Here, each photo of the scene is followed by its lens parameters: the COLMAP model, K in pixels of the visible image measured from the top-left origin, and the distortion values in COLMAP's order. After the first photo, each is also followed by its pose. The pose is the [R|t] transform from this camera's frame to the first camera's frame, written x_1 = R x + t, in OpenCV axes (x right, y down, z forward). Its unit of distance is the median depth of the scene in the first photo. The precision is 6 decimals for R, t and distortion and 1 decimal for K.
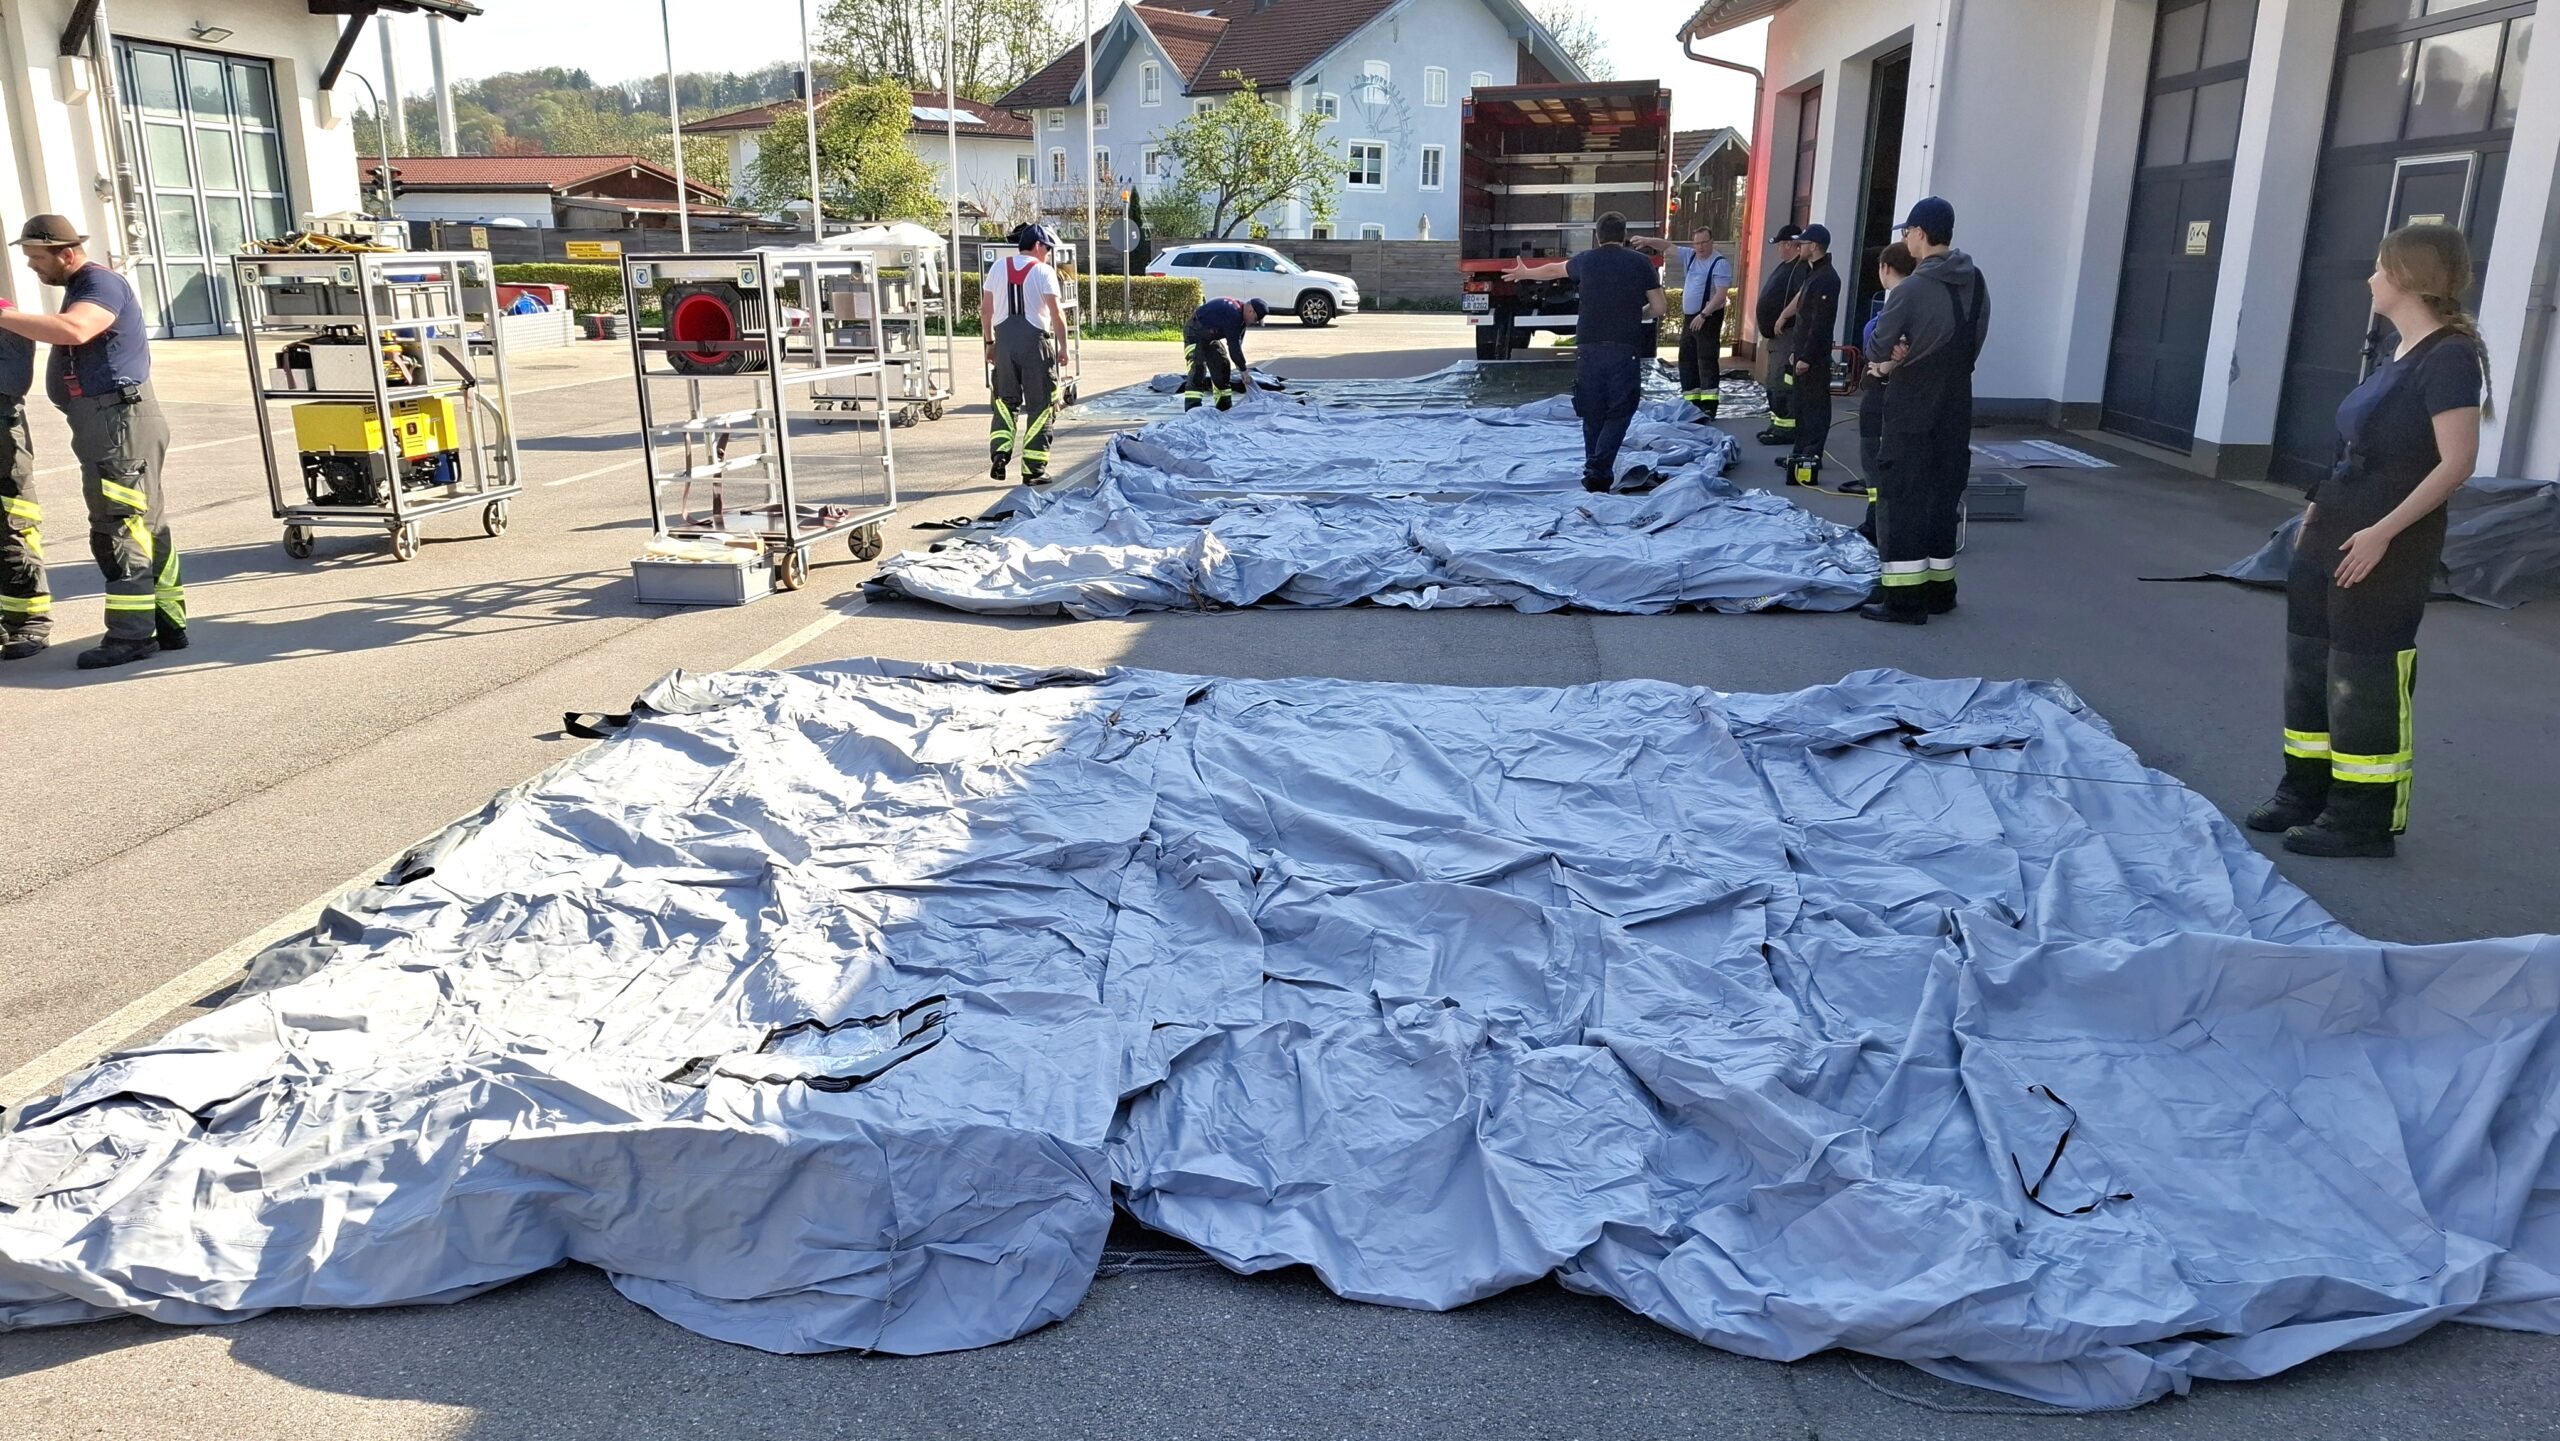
lens RADIAL K [[1825.6, 0, 1277.2], [0, 1825.6, 727.3], [0, 0, 1]] dist [0.020257, -0.006977]
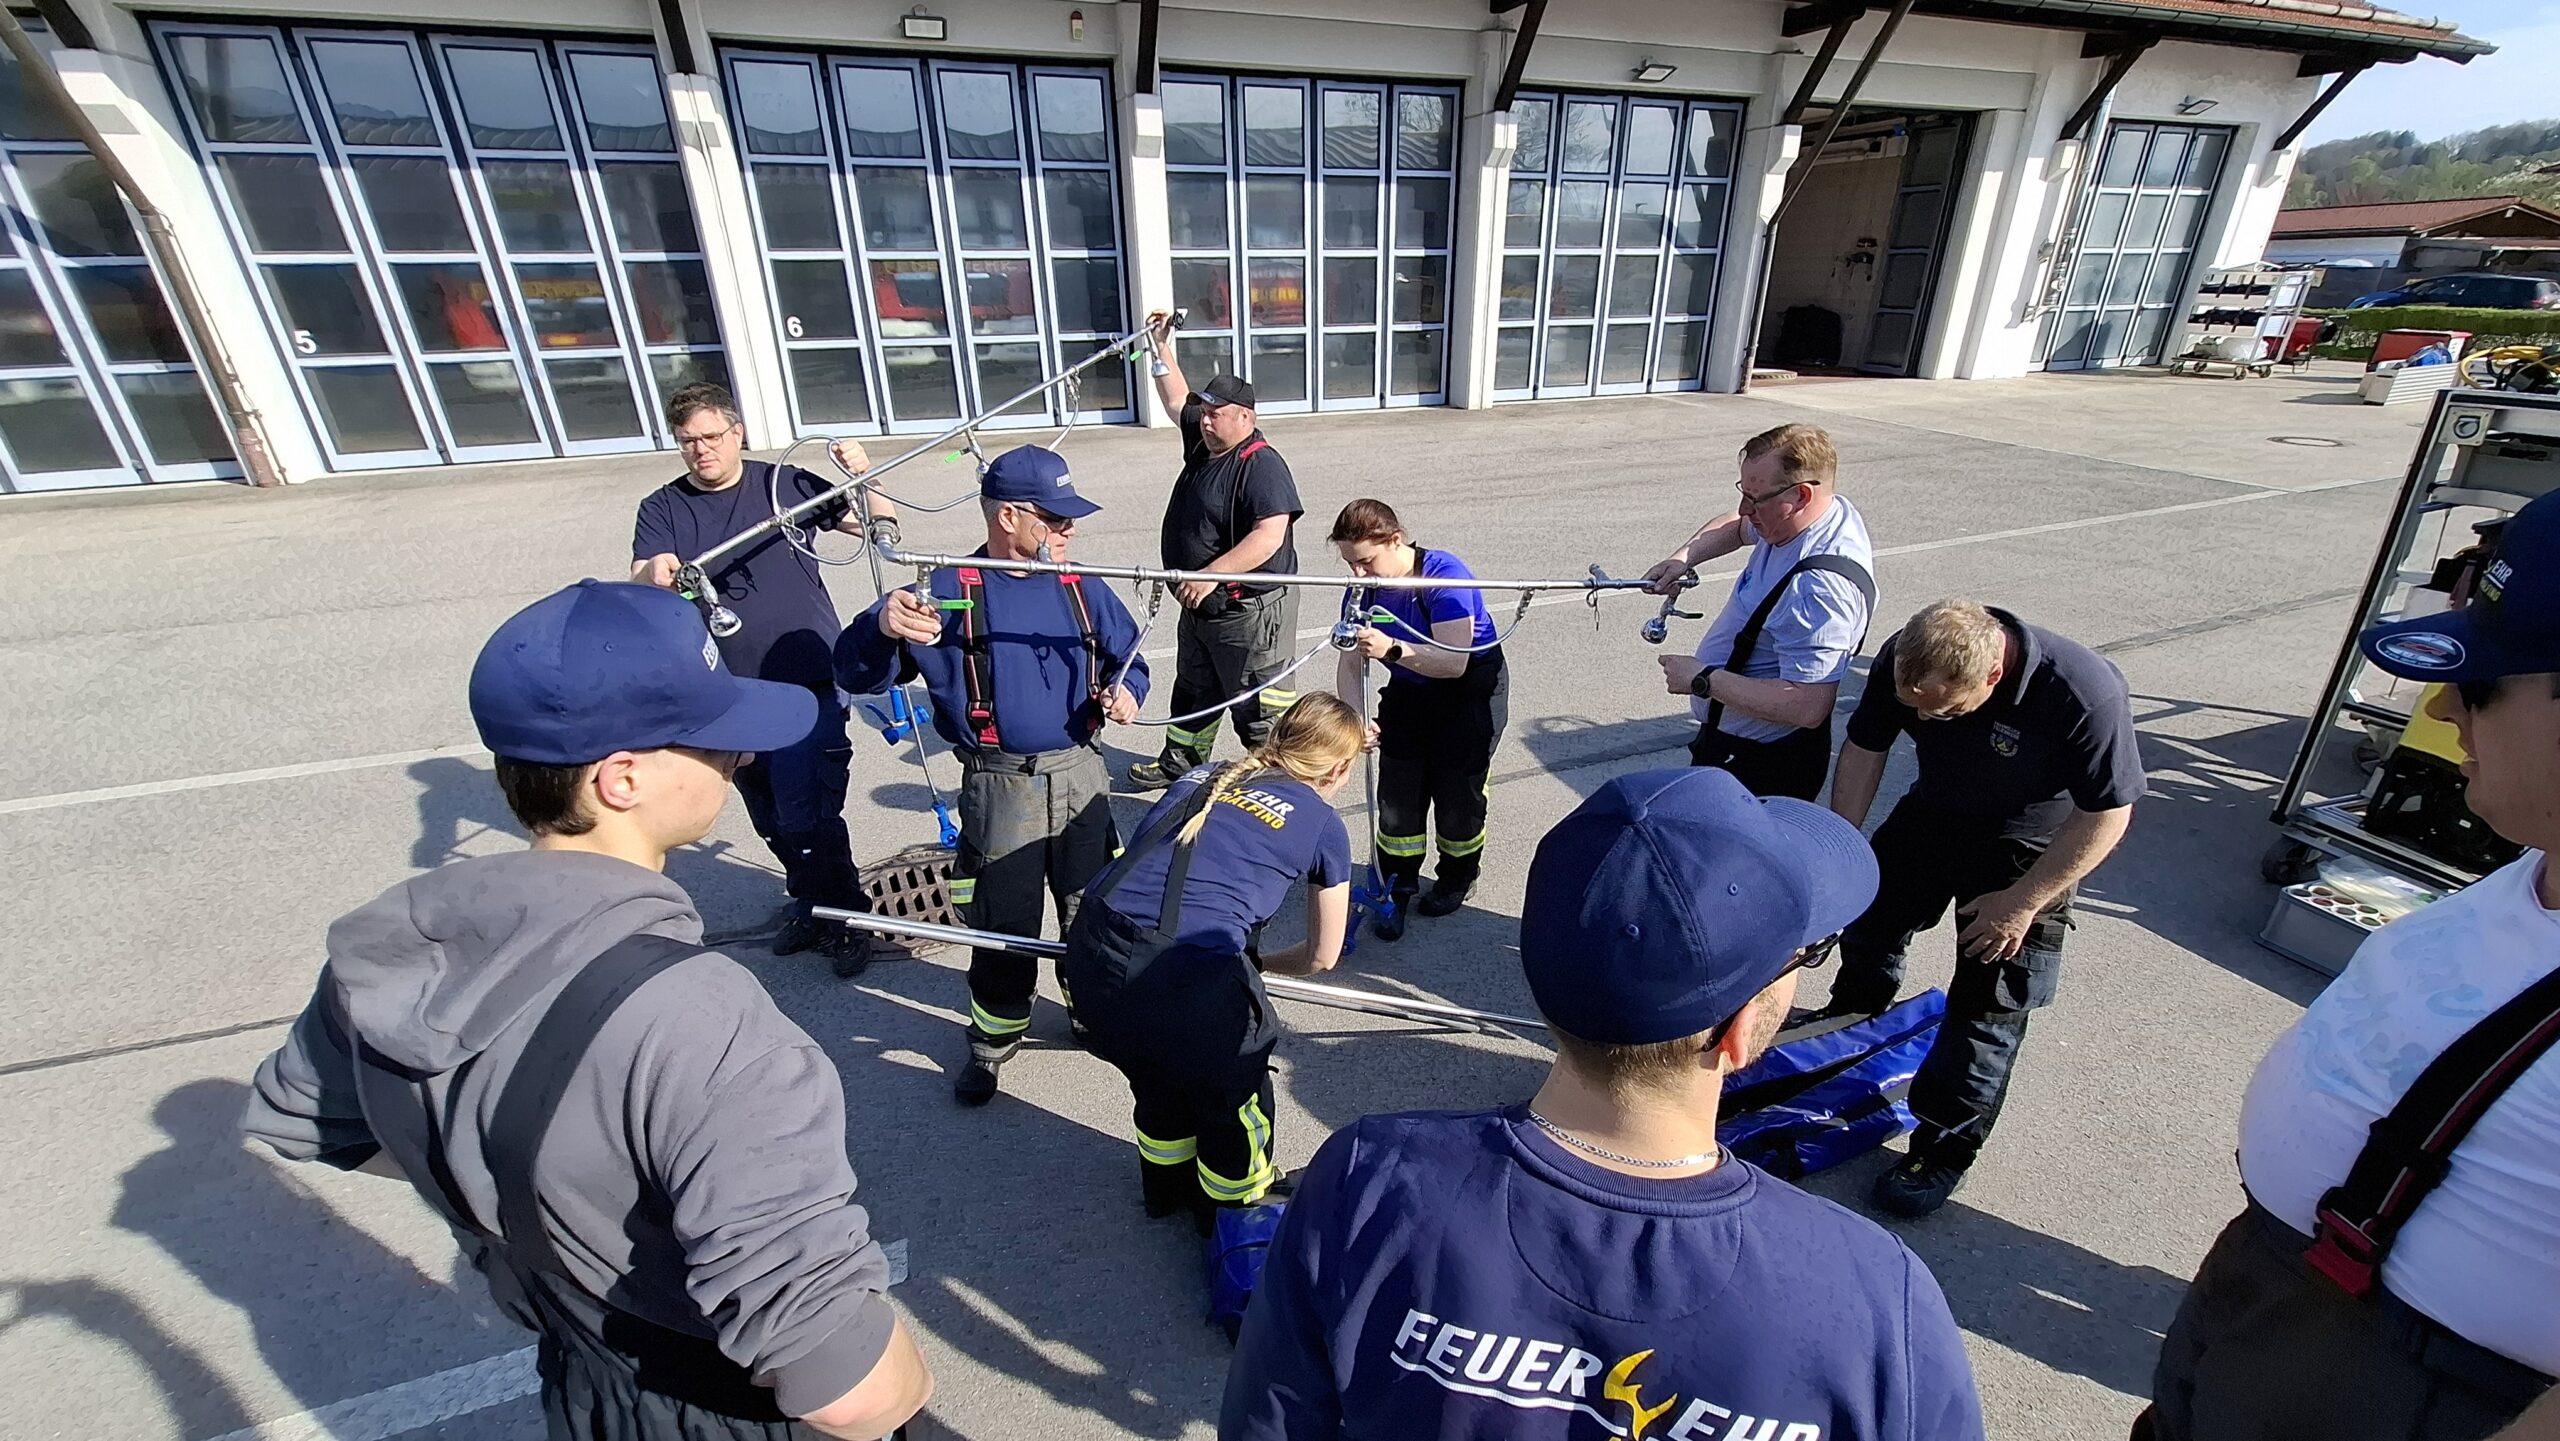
lens RADIAL K [[969.8, 0, 1288.7], [0, 969.8, 708.6], [0, 0, 1]] dist [-0.001179, -0.000090]
pose [[0.427756, 0.357570, -0.830162, -0.160987], [-0.219966, 0.931997, 0.288092, -0.063029], [0.876721, 0.059374, 0.477320, 0.199446]]
